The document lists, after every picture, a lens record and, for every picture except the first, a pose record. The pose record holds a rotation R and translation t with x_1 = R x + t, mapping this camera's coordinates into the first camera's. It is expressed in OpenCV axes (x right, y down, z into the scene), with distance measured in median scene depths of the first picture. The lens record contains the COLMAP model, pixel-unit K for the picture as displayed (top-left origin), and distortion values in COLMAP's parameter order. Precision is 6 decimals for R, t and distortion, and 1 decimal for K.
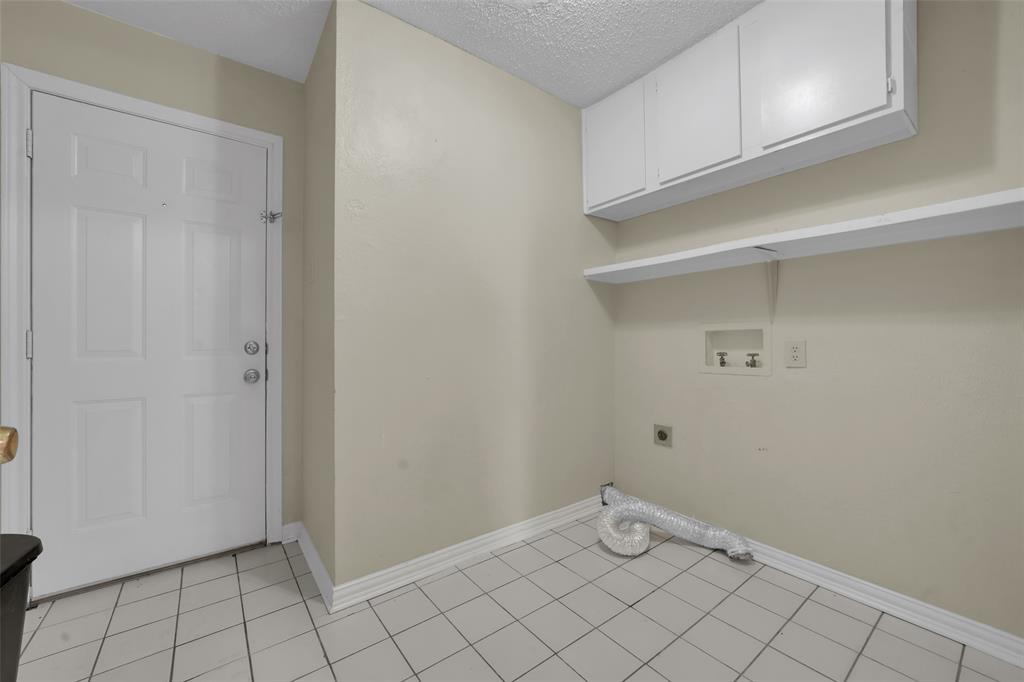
lens RADIAL K [[394.2, 0, 508.2], [0, 394.2, 343.7], [0, 0, 1]] dist [-0.000665, 0.000249]
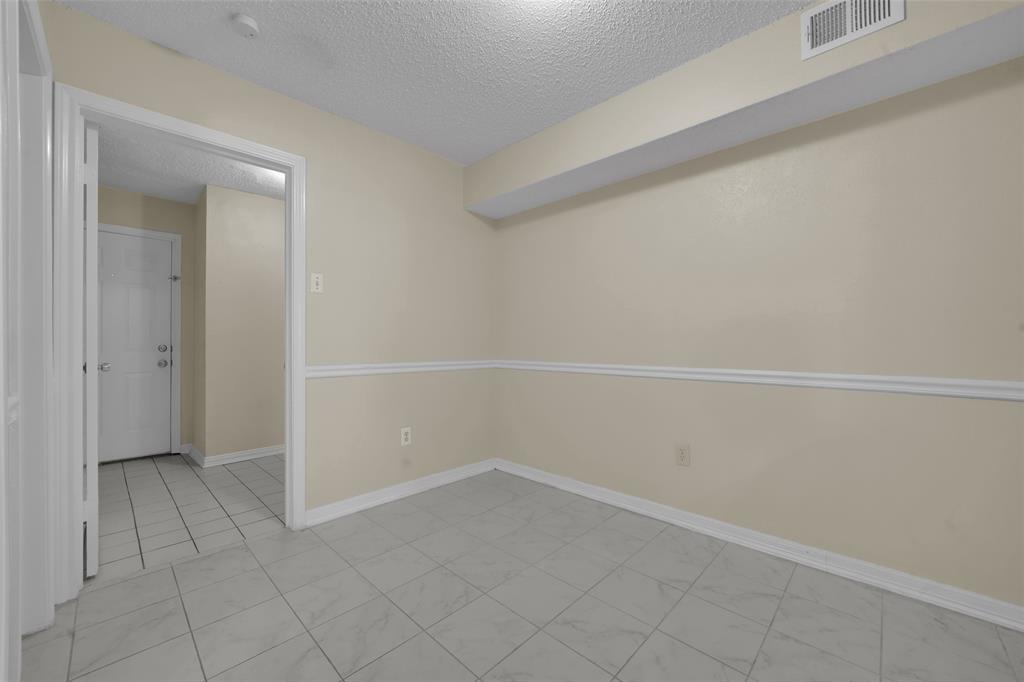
lens RADIAL K [[394.2, 0, 508.2], [0, 394.2, 343.7], [0, 0, 1]] dist [-0.000665, 0.000249]
pose [[0.988027, 0.003079, 0.154252, 0.692091], [-0.003176, 0.999995, 0.000384, -0.017993], [-0.154250, -0.000870, 0.988032, -1.117862]]
